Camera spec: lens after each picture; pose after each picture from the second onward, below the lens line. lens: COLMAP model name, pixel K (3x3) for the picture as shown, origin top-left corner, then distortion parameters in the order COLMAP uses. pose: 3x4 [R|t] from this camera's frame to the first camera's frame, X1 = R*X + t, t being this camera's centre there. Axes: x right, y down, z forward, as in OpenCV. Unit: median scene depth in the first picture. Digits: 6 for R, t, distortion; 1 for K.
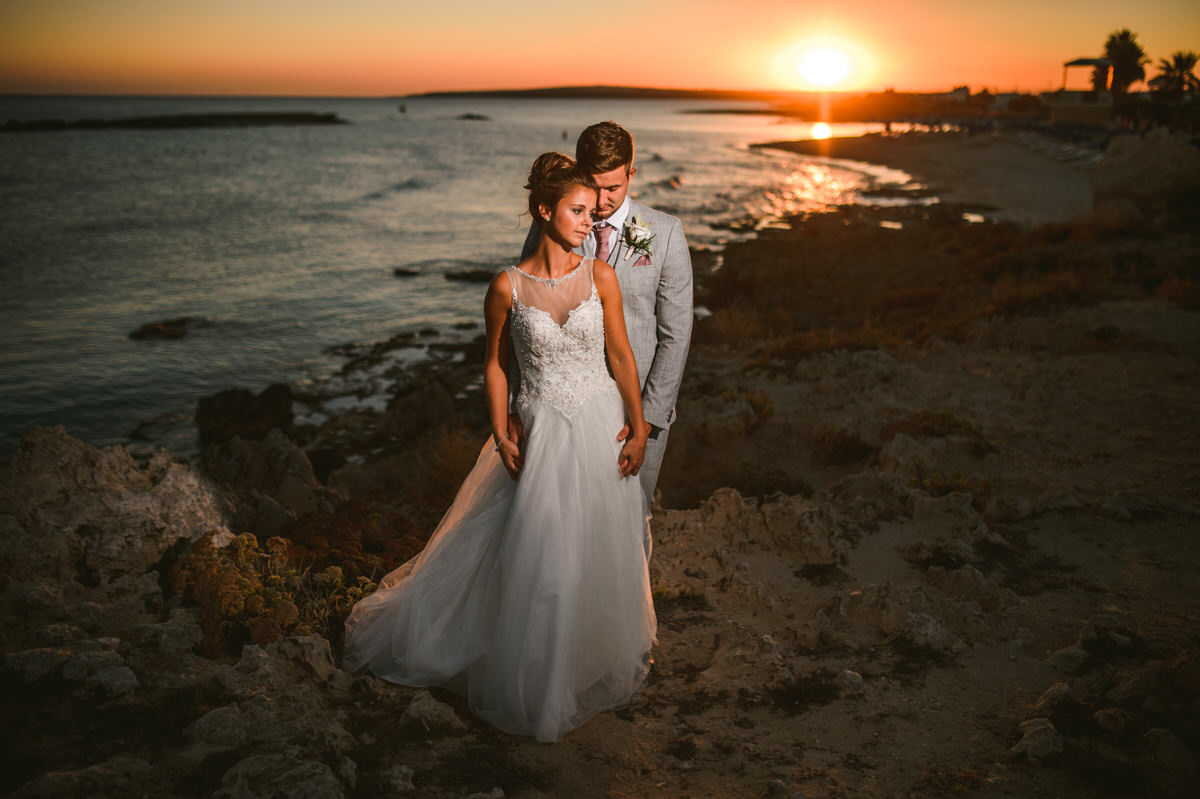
lens RADIAL K [[1142.1, 0, 605.0], [0, 1142.1, 425.6], [0, 0, 1]] dist [-0.063938, 0.103867]
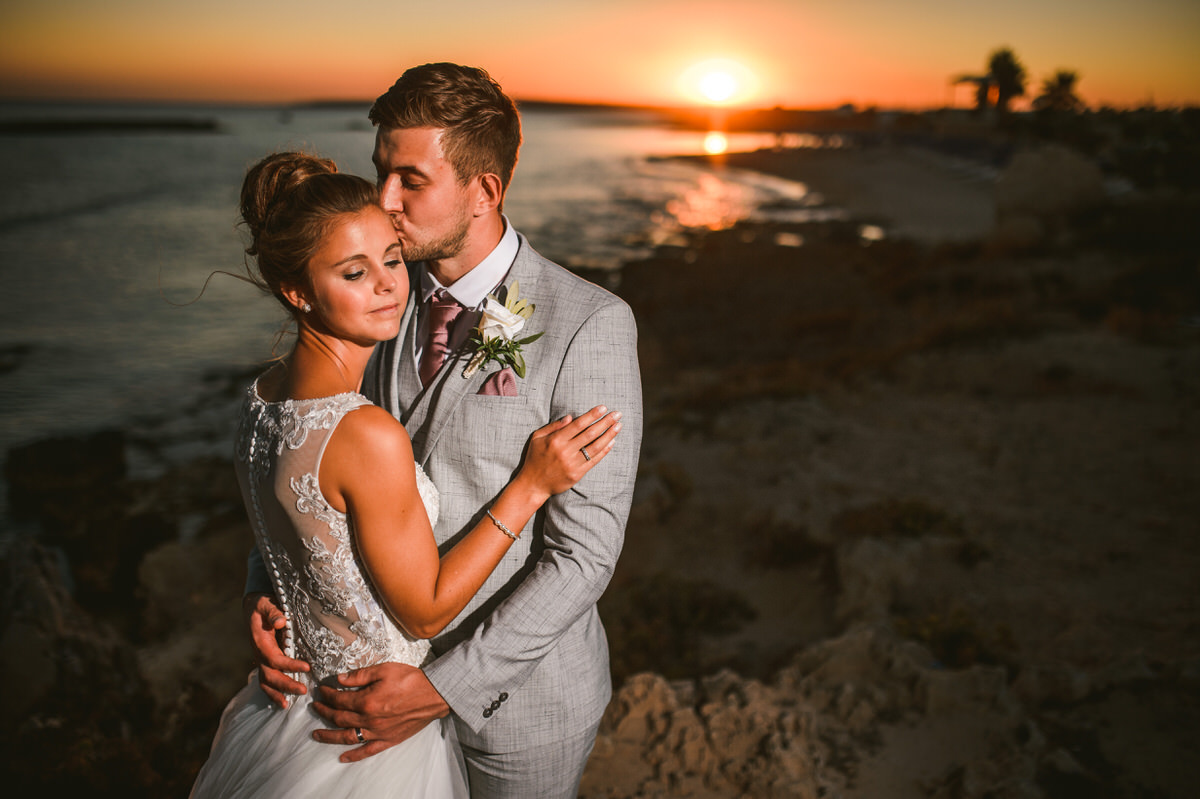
lens RADIAL K [[1142.1, 0, 605.0], [0, 1142.1, 425.6], [0, 0, 1]] dist [-0.063938, 0.103867]
pose [[0.995672, -0.011477, 0.092229, 0.024233], [0.012396, 0.999879, -0.009398, -0.083153], [-0.092110, 0.010501, 0.995694, 0.354565]]
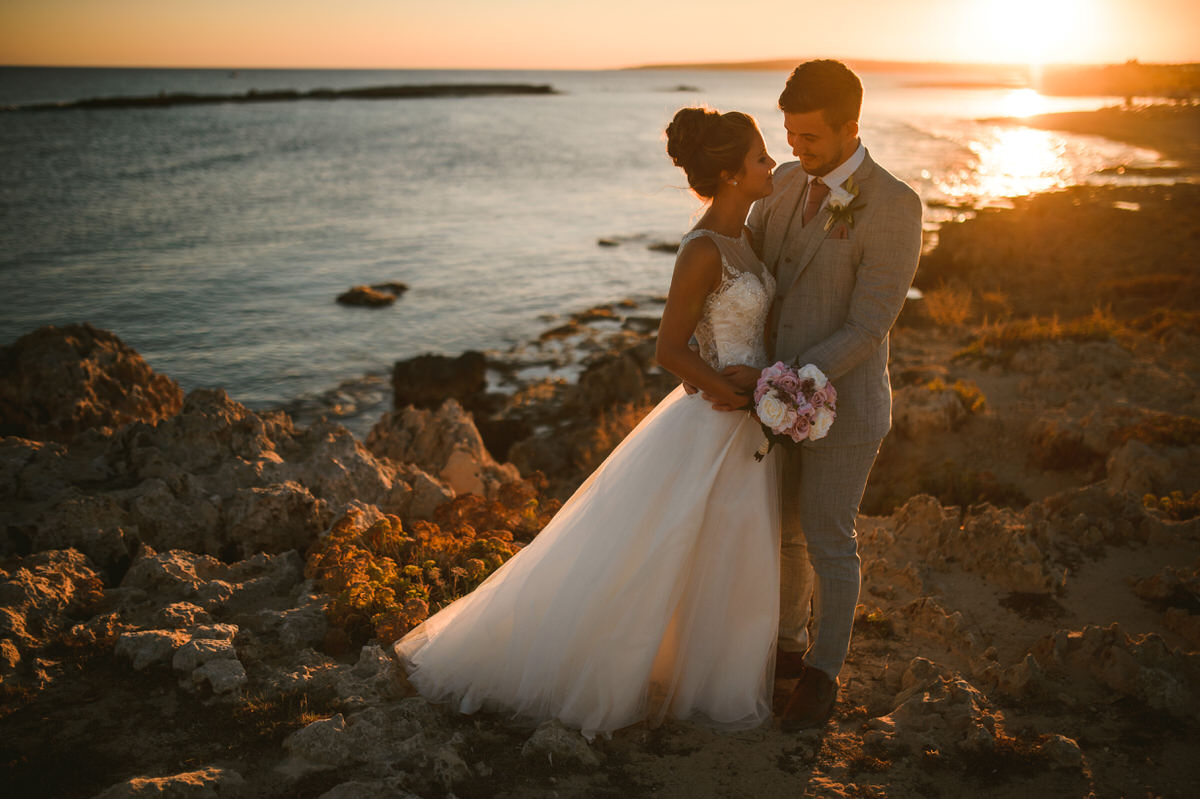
lens RADIAL K [[1142.1, 0, 605.0], [0, 1142.1, 425.6], [0, 0, 1]] dist [-0.063938, 0.103867]
pose [[0.983598, 0.052186, -0.172658, 0.012706], [-0.048387, 0.998486, 0.026146, -0.009954], [0.173761, -0.017363, 0.984635, 0.095924]]
